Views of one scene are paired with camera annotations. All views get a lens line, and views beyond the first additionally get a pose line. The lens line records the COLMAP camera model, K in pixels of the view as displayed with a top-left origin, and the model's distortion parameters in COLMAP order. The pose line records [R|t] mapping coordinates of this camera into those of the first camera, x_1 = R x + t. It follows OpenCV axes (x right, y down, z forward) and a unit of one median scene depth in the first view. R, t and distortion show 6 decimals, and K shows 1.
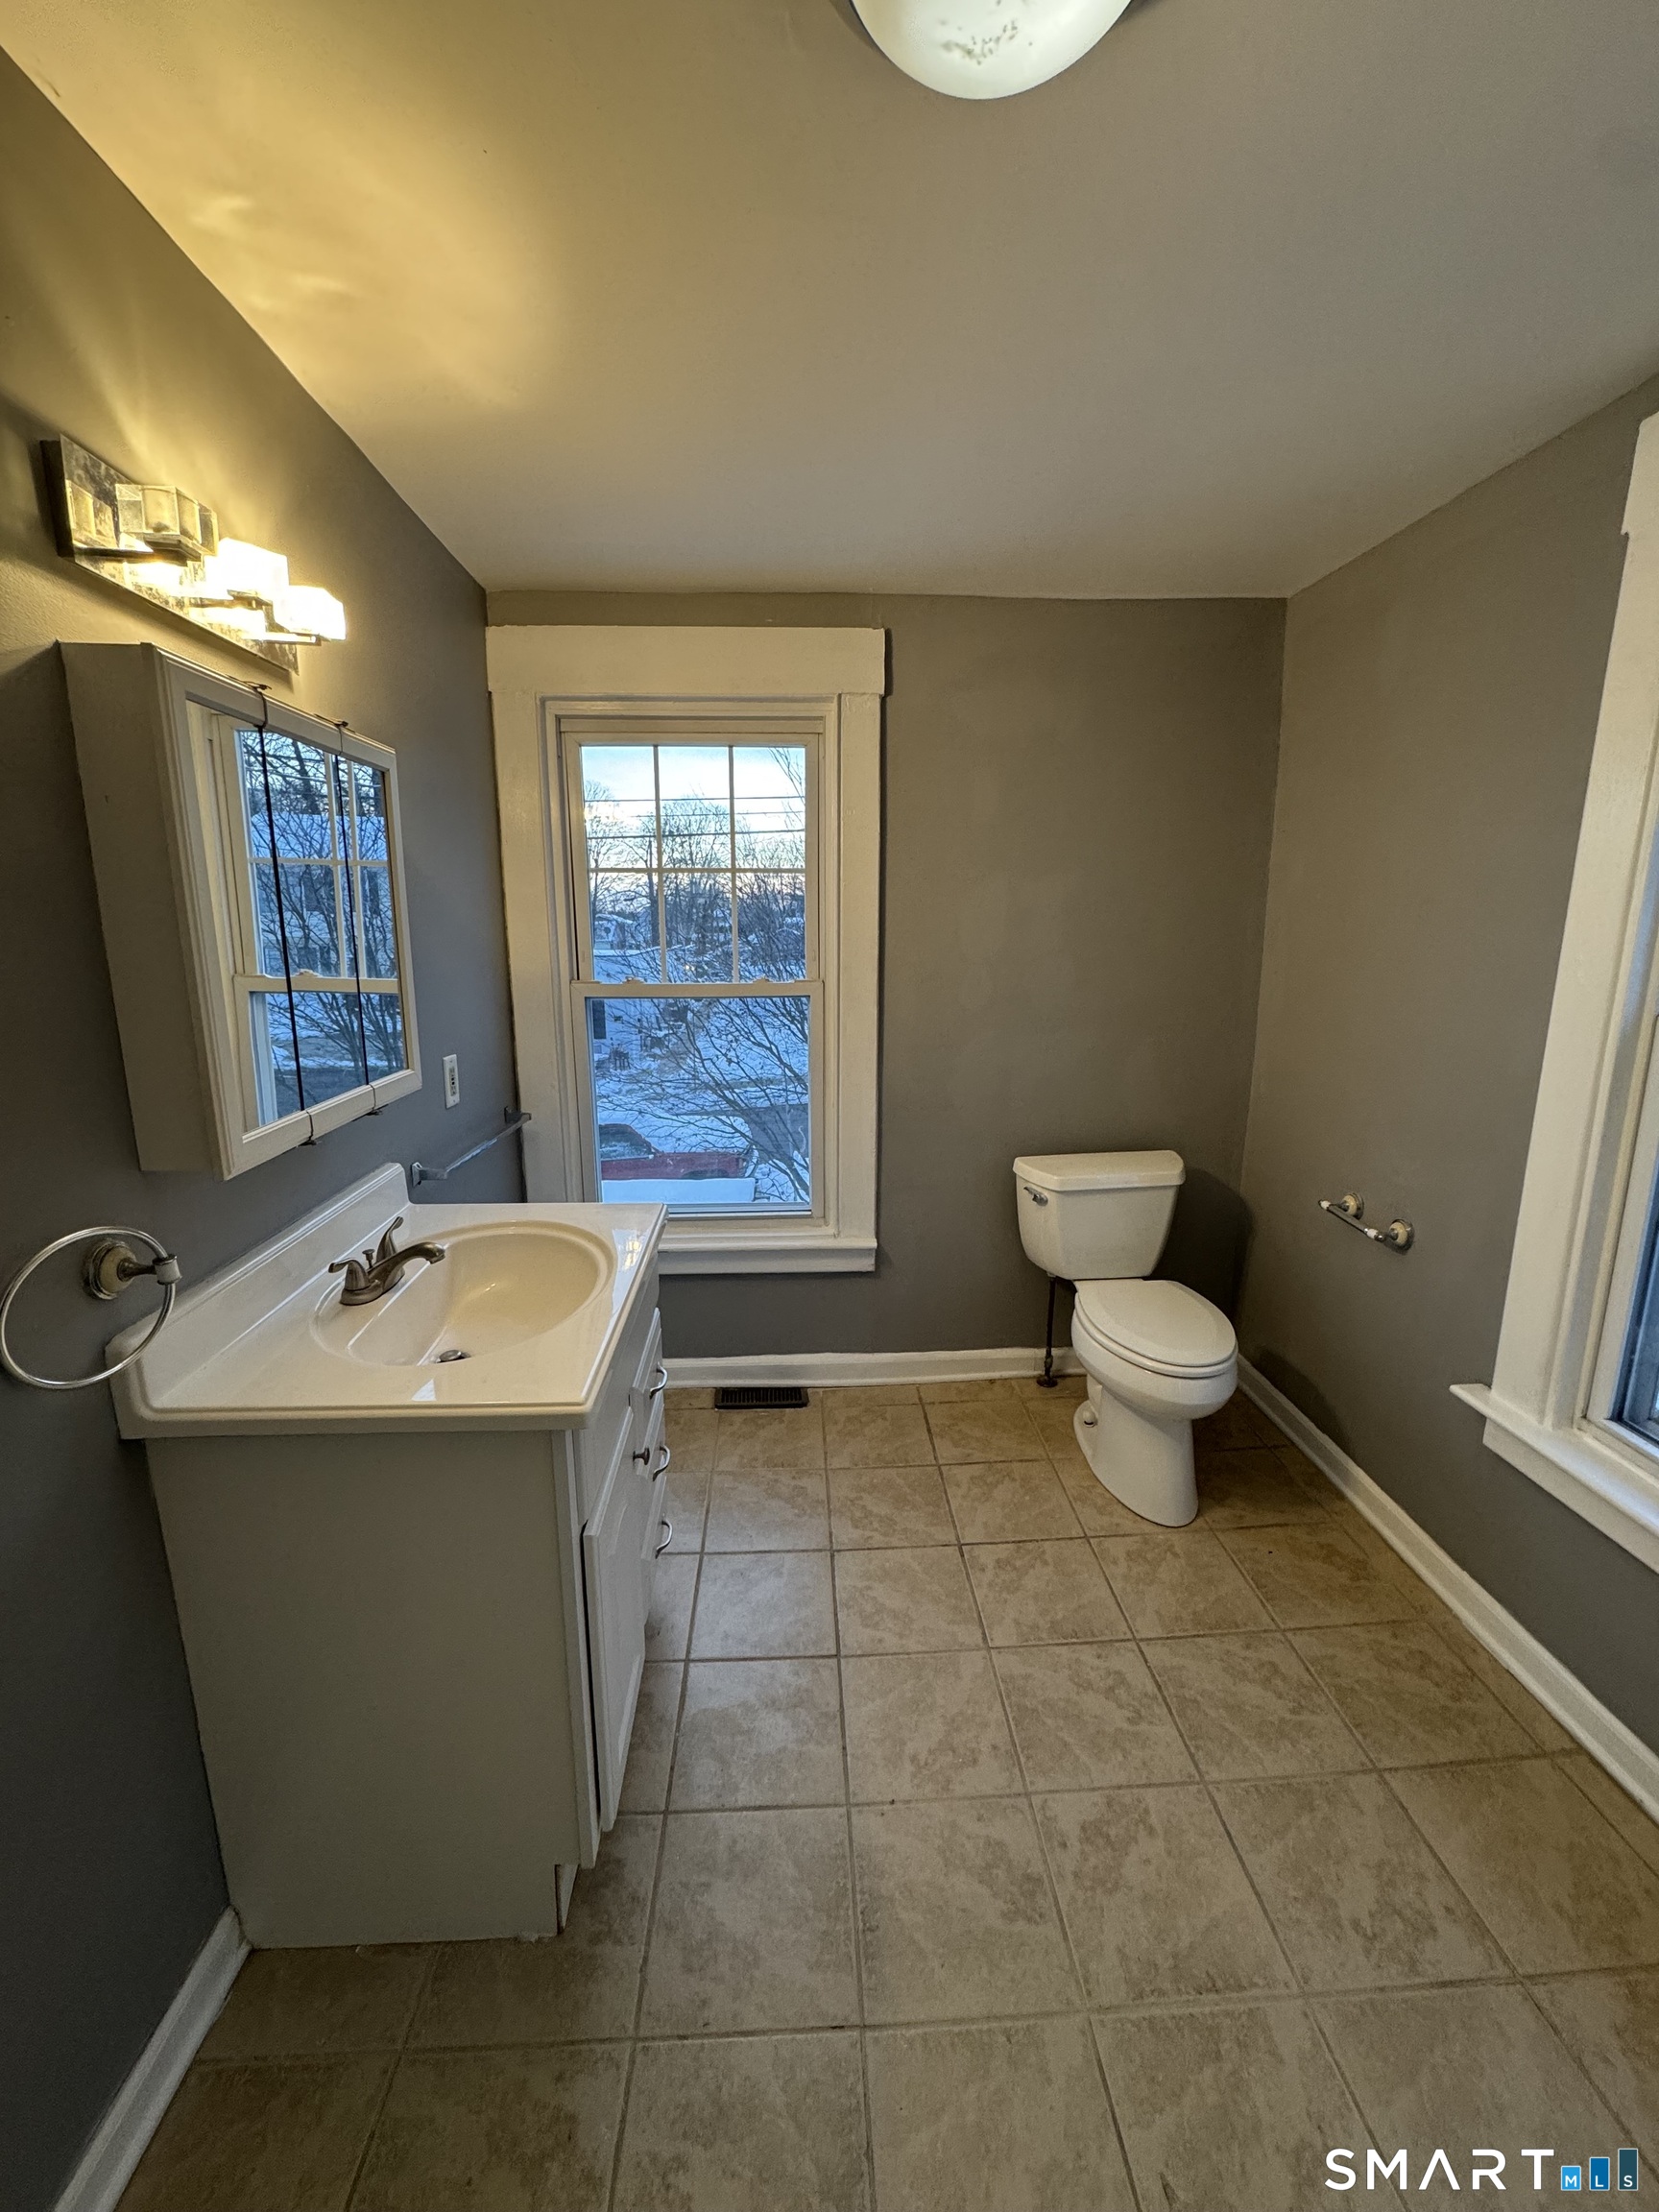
lens RADIAL K [[878.7, 0, 830.6], [0, 878.7, 1106.7], [0, 0, 1]] dist [-0.004962, 0.001004]
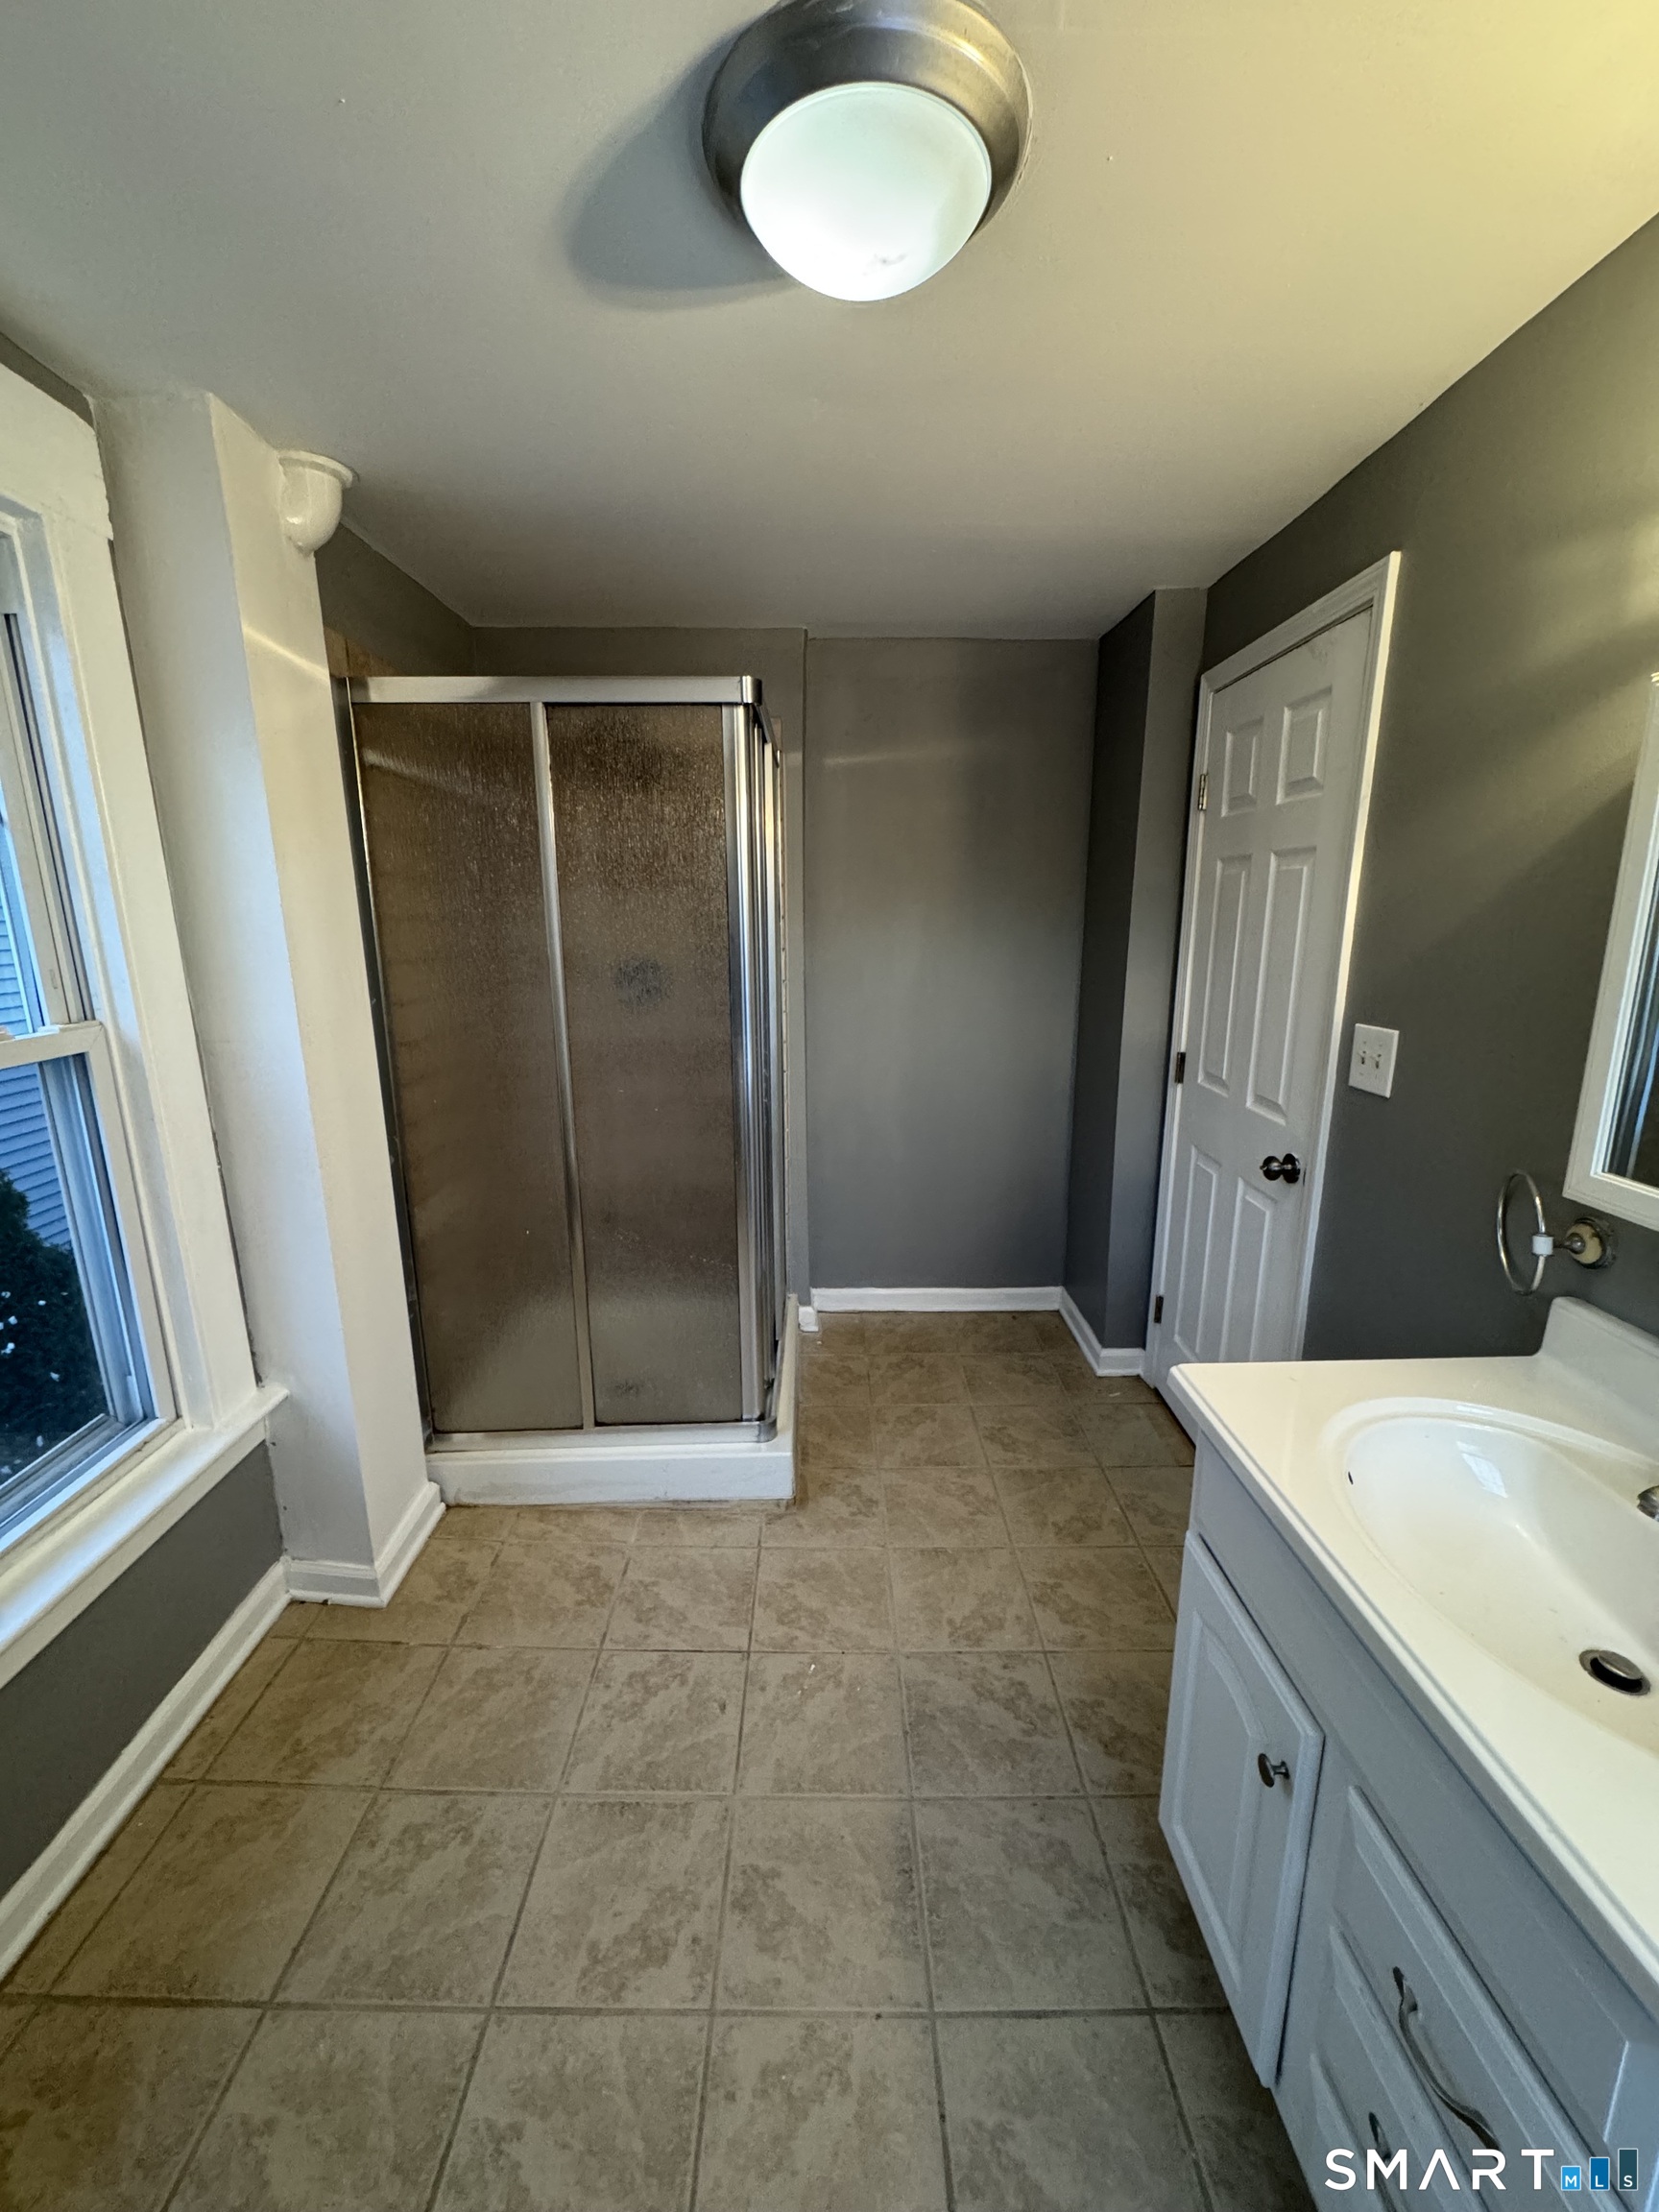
lens RADIAL K [[878.7, 0, 830.6], [0, 878.7, 1106.7], [0, 0, 1]] dist [-0.004962, 0.001004]
pose [[-0.999366, -0.009136, 0.034422, 0.102432], [0.005910, 0.910593, 0.413263, -0.342986], [-0.035120, 0.413204, -0.909961, 1.506853]]
